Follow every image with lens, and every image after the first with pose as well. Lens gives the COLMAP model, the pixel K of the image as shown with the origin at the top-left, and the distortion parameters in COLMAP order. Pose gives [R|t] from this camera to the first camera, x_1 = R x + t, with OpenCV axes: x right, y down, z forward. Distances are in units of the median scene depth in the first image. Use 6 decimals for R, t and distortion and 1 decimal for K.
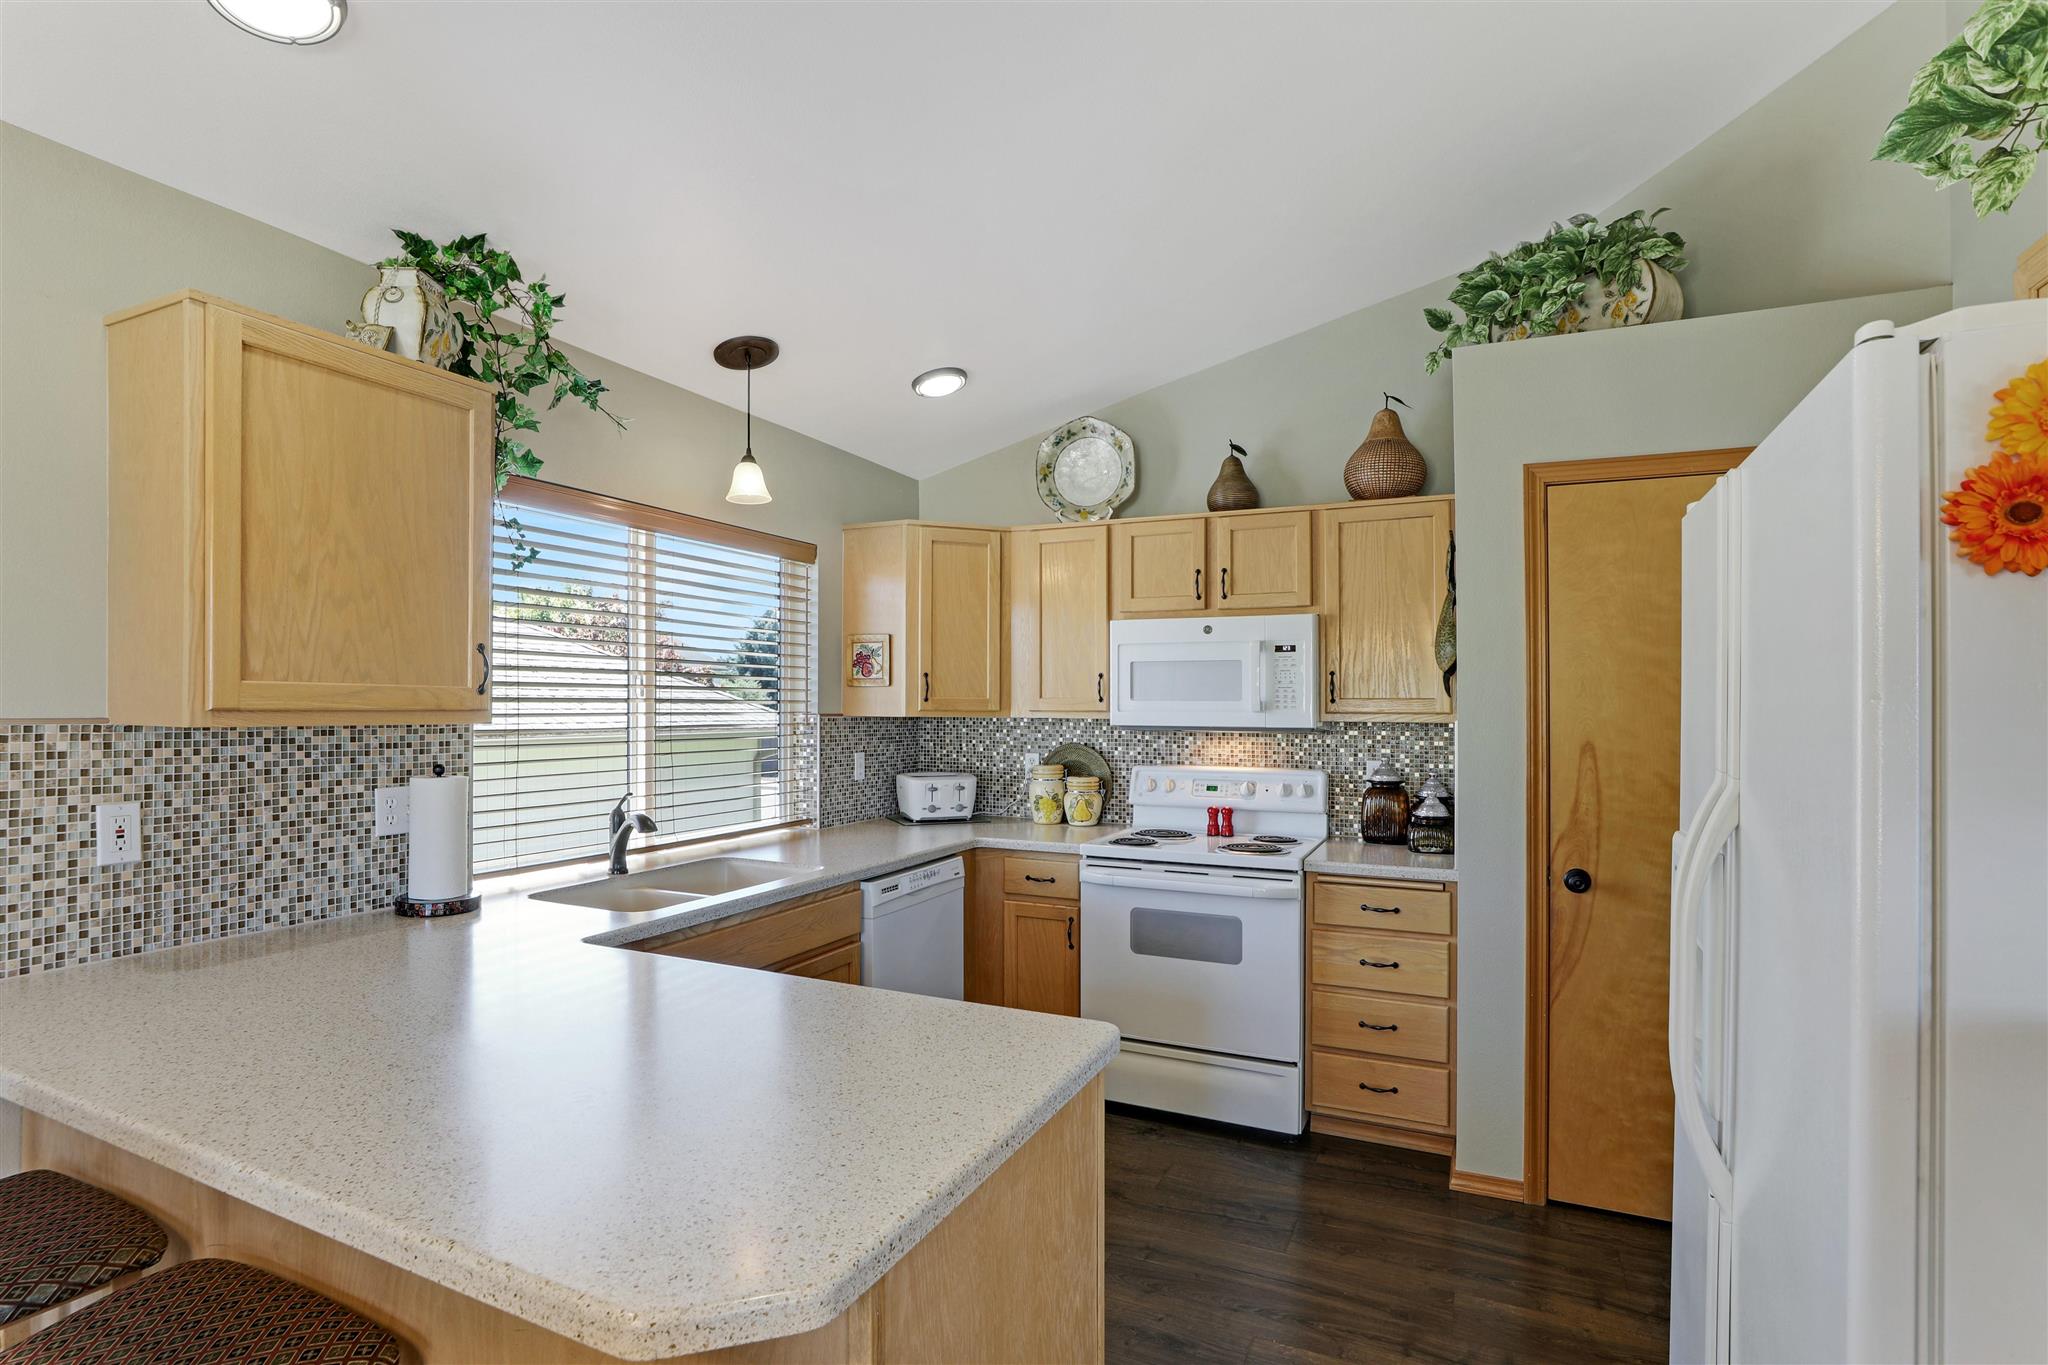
lens RADIAL K [[987.7, 0, 993.7], [0, 987.7, 692.4], [0, 0, 1]] dist [-0.040757, 0.012638]
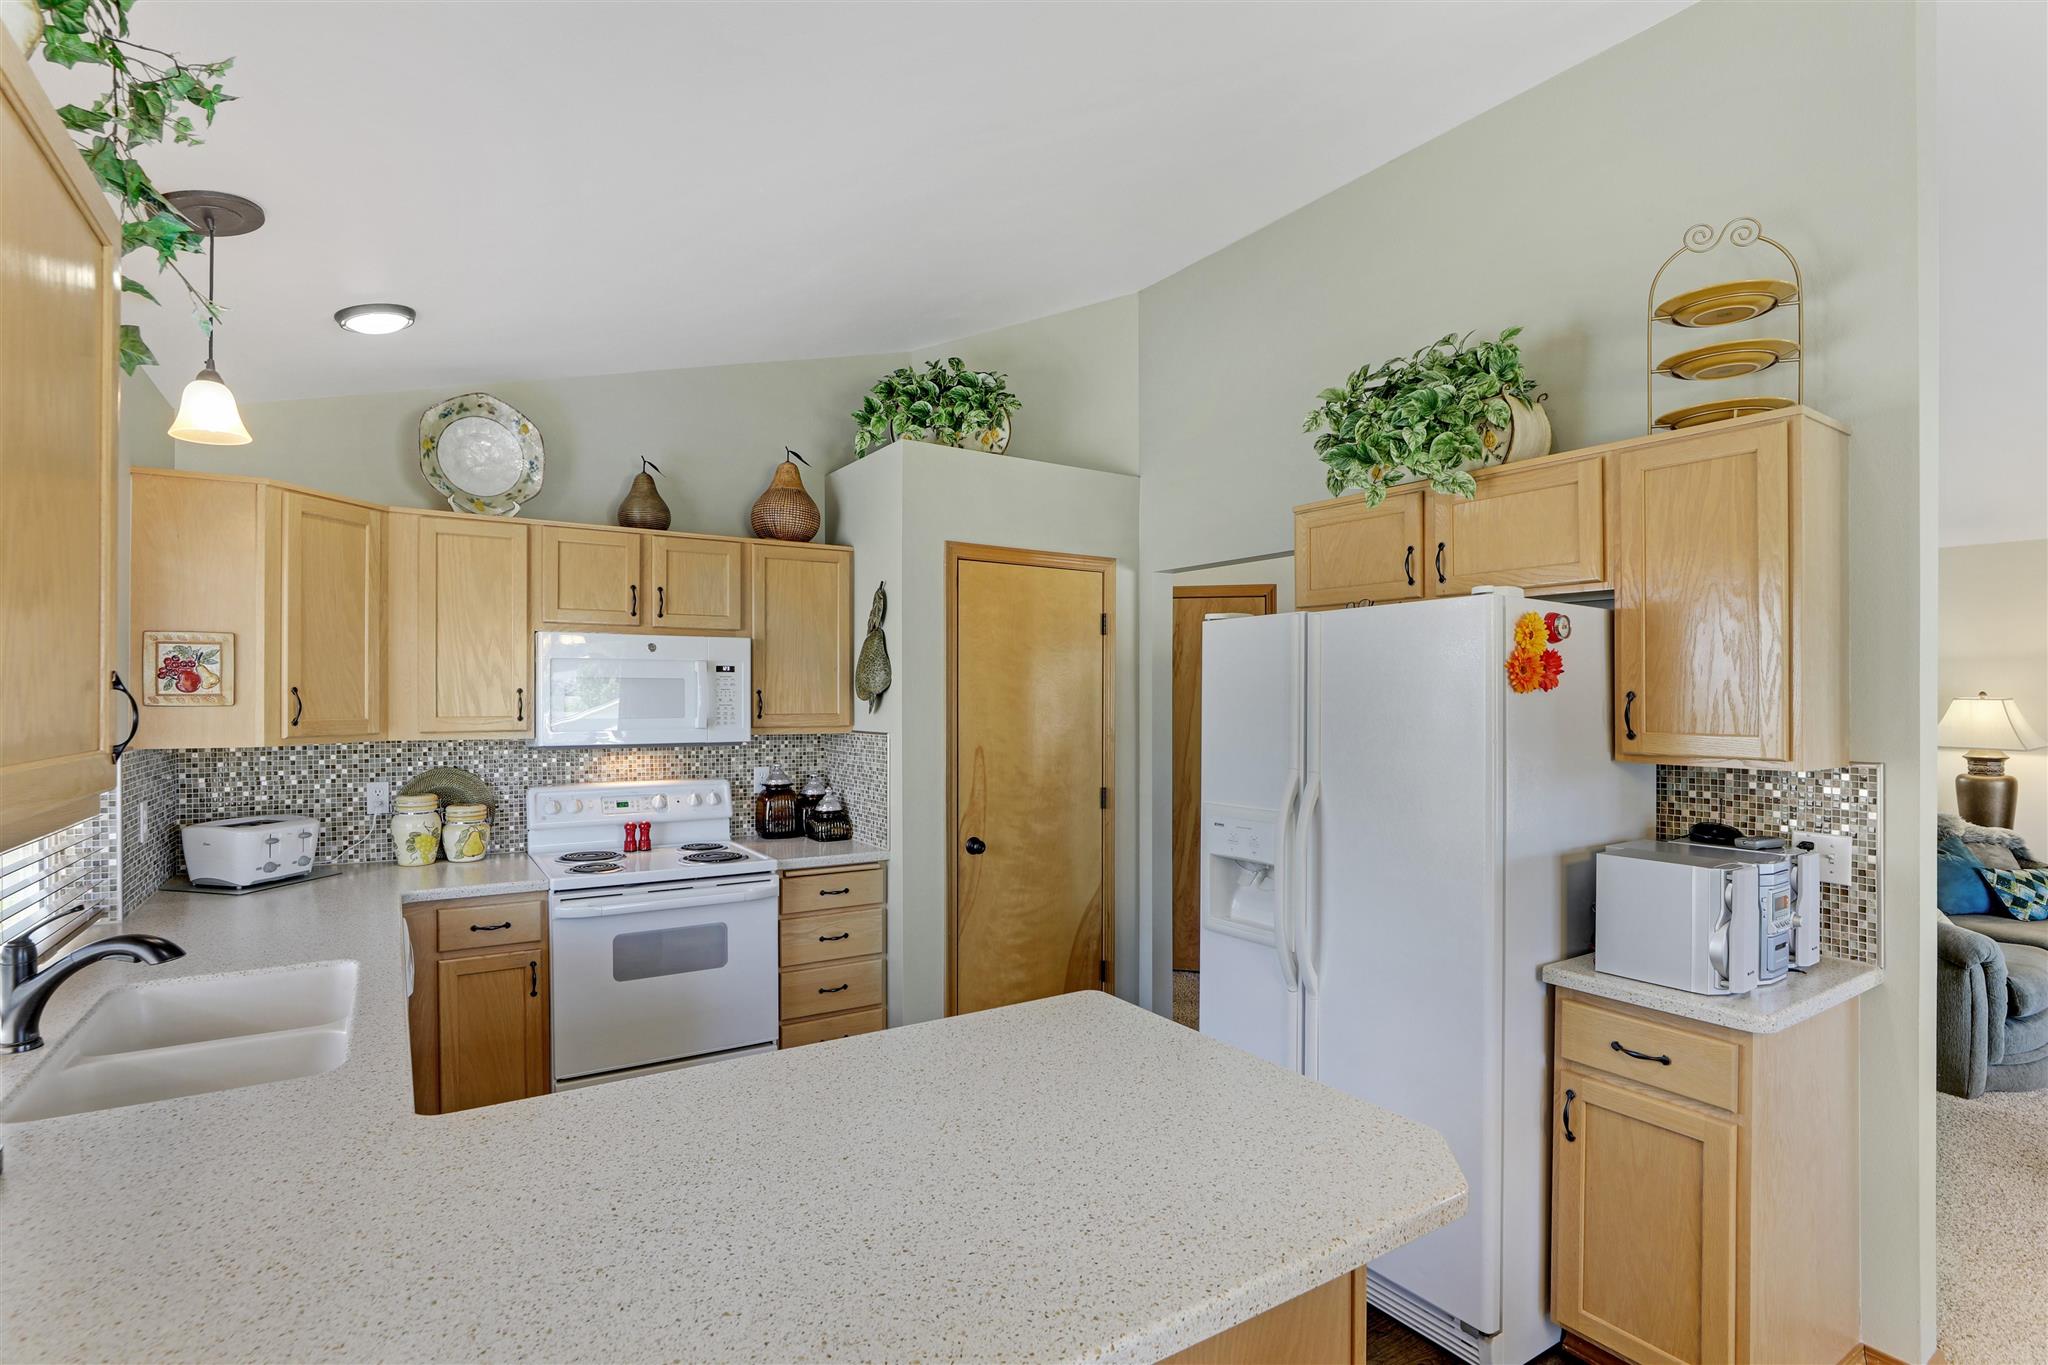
lens RADIAL K [[987.7, 0, 1001.8], [0, 987.7, 710.7], [0, 0, 1]] dist [-0.040757, 0.012638]
pose [[0.535446, -0.015044, 0.844435, -0.462761], [-0.008508, 0.999695, 0.023204, -0.027050], [-0.844526, -0.019609, 0.535155, 0.170032]]
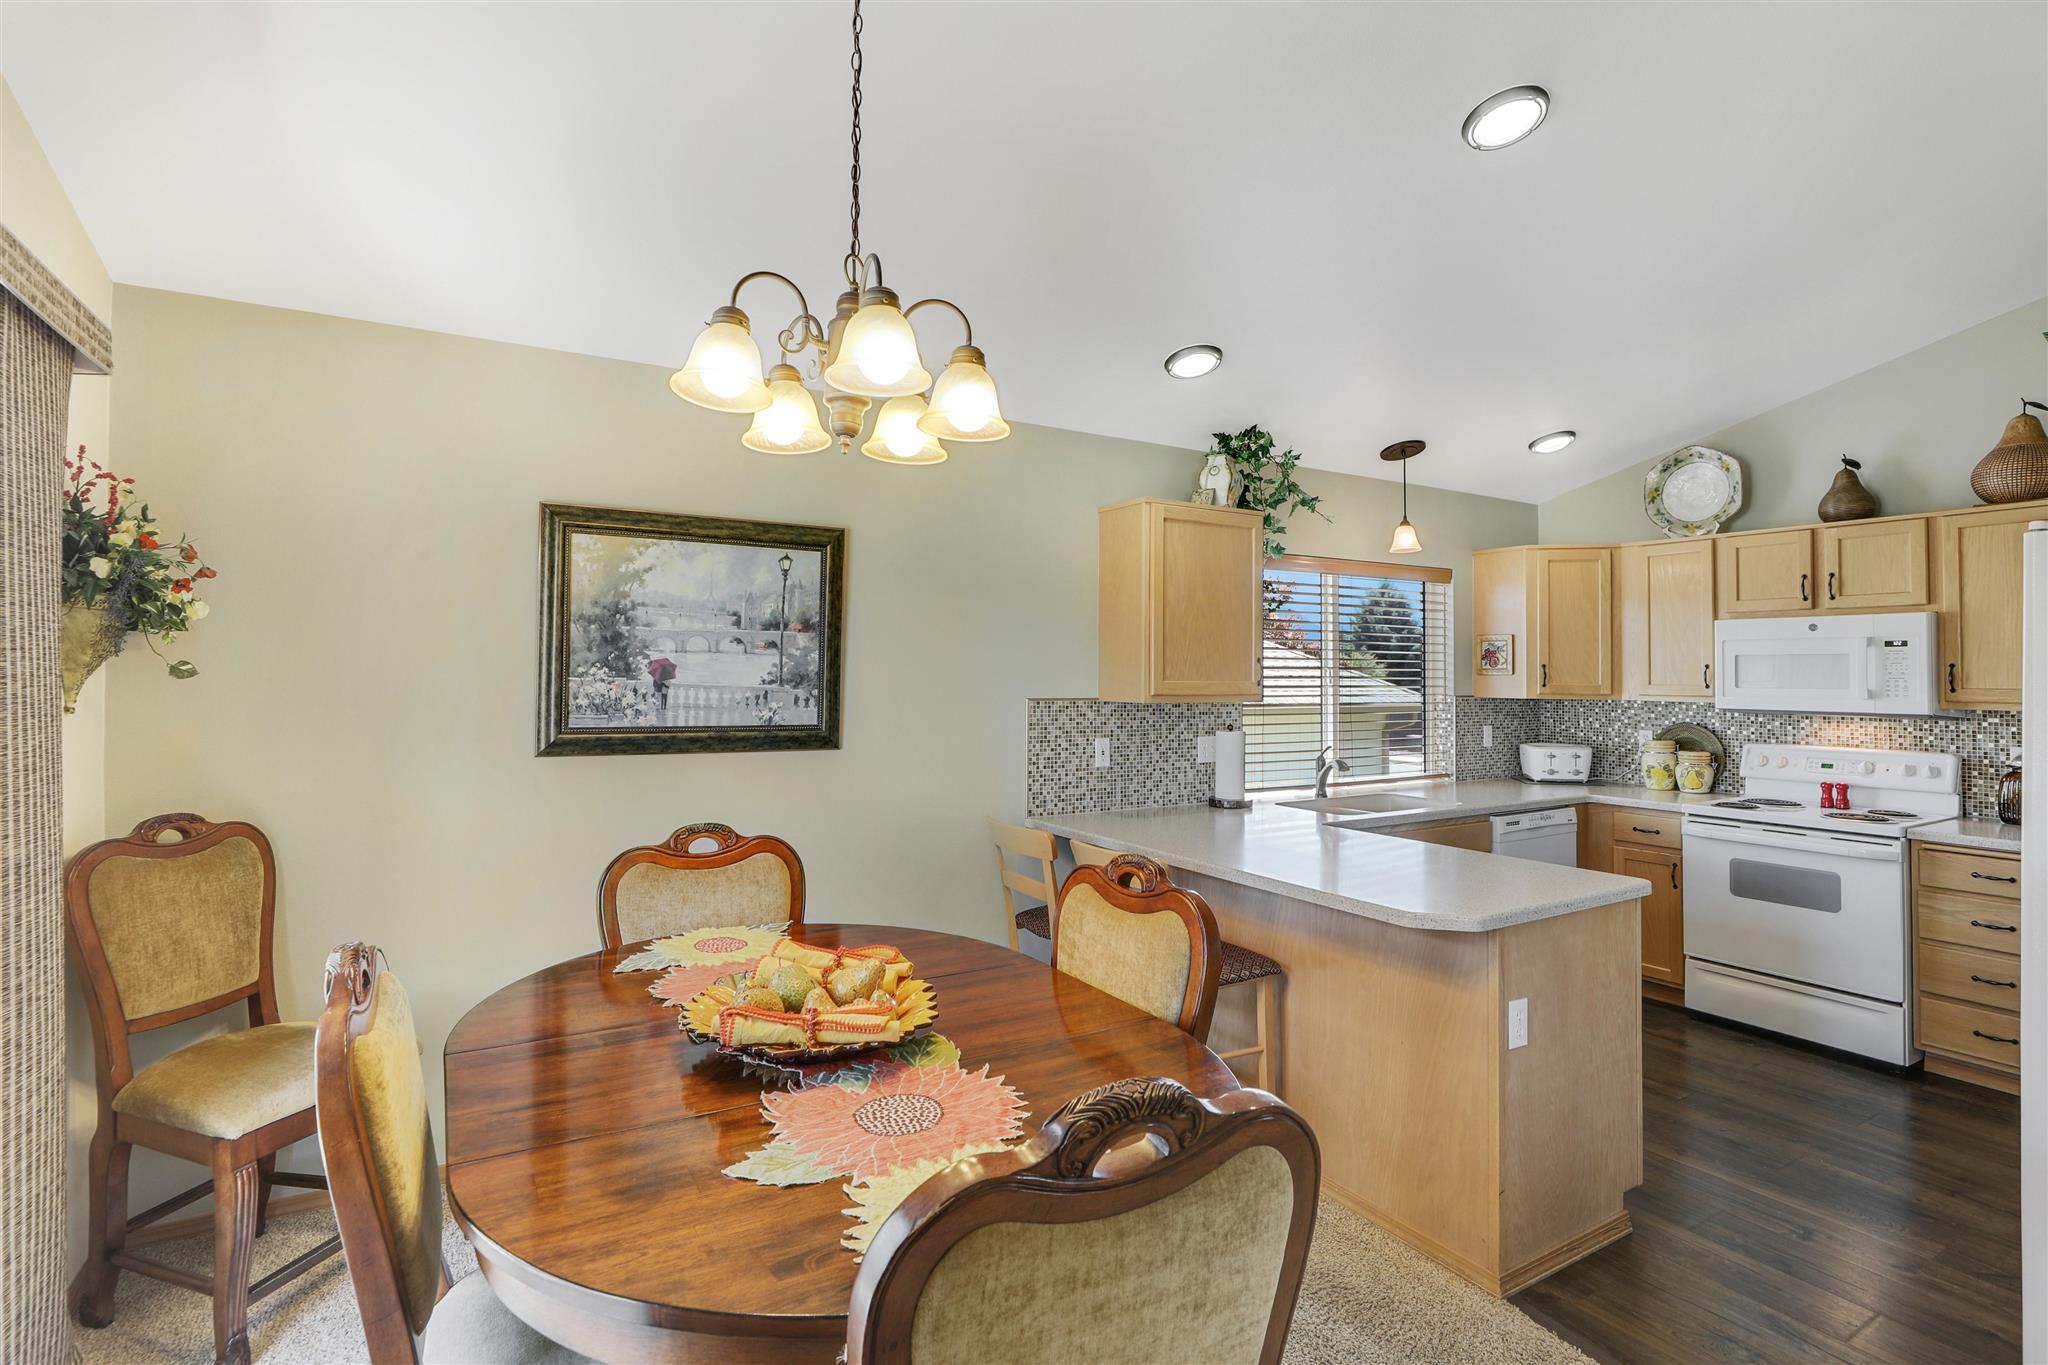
lens RADIAL K [[987.7, 0, 1007.0], [0, 987.7, 653.9], [0, 0, 1]] dist [-0.040757, 0.012638]
pose [[0.833965, -0.008932, -0.551745, 0.055873], [0.003363, 0.999933, -0.011105, -0.024307], [0.551807, 0.007406, 0.833939, -0.496060]]
